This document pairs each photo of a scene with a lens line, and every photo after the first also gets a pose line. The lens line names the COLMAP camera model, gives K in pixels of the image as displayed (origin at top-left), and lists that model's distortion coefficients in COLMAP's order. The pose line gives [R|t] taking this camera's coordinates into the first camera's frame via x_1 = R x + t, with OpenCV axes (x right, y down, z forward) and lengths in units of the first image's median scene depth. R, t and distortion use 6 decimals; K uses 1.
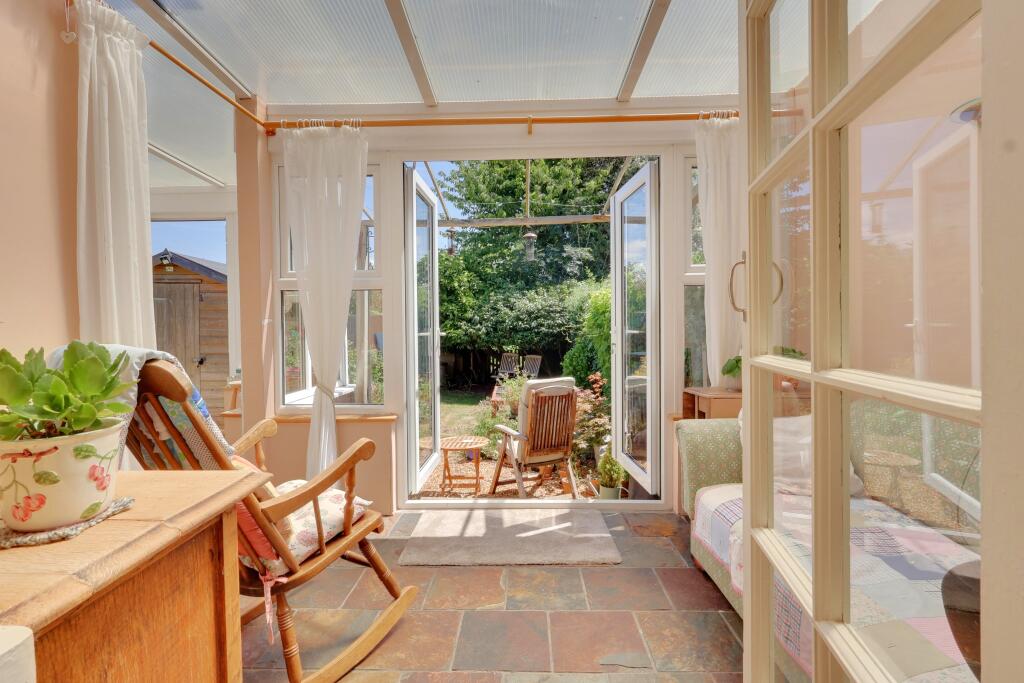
lens RADIAL K [[466.8, 0, 514.7], [0, 466.8, 337.3], [0, 0, 1]] dist [0.004227, 0.000300]
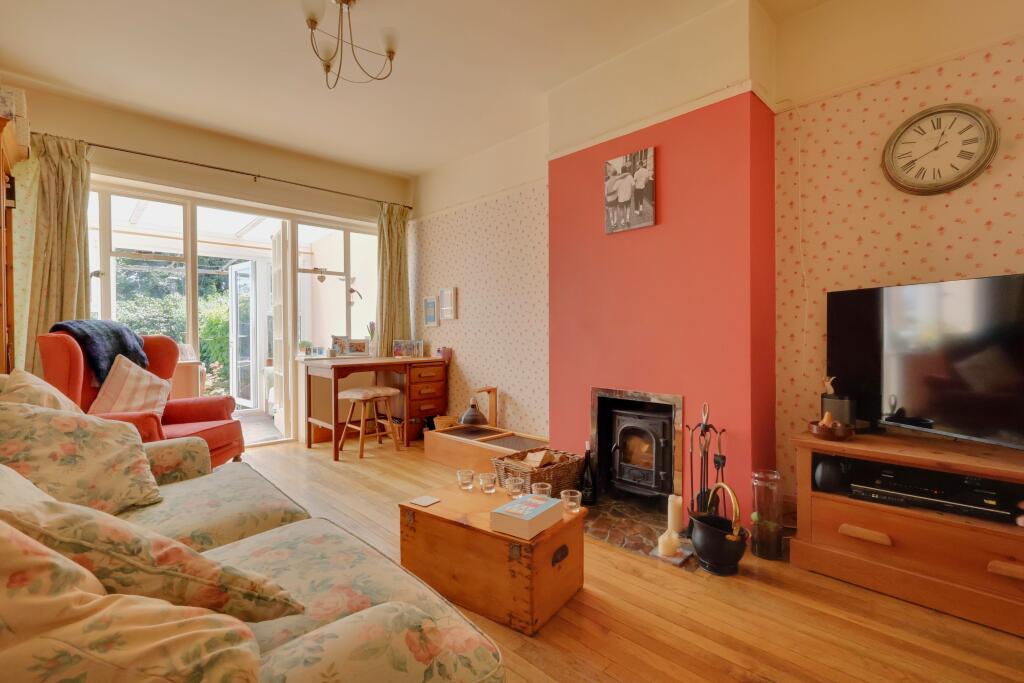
lens RADIAL K [[466.8, 0, 517.0], [0, 466.8, 342.3], [0, 0, 1]] dist [0.004227, 0.000300]
pose [[0.707289, 0.000654, 0.706924, -0.210362], [0.015157, 0.999756, -0.016089, 0.051233], [-0.706762, 0.022095, 0.707106, -0.790474]]
